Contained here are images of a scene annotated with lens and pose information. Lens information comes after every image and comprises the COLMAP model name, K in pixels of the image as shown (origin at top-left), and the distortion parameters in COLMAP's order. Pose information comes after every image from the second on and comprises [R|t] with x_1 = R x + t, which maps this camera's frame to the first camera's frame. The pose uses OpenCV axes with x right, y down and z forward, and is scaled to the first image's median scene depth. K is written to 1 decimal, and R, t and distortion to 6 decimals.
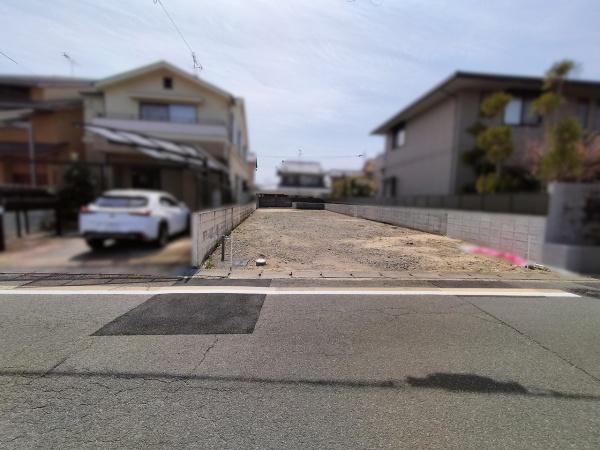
lens RADIAL K [[270.4, 0, 302.8], [0, 270.4, 225.2], [0, 0, 1]] dist [0.002223, 0.001367]
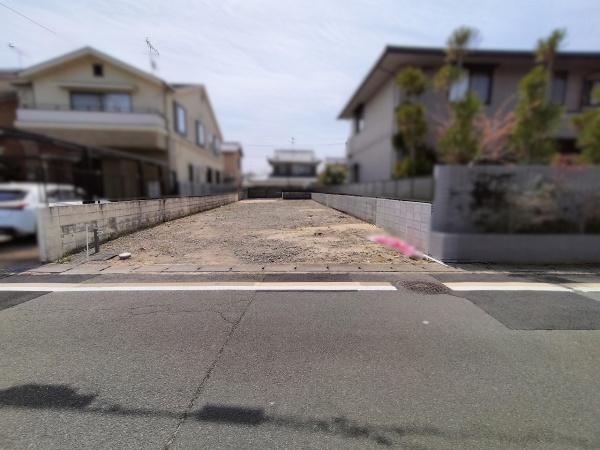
lens RADIAL K [[276.4, 0, 305.8], [0, 276.4, 225.2], [0, 0, 1]] dist [0.001629, 0.005100]
pose [[0.999224, -0.017630, -0.035232, 0.319426], [0.018797, 0.999276, 0.033064, 0.004104], [0.034624, -0.033701, 0.998832, 0.032055]]
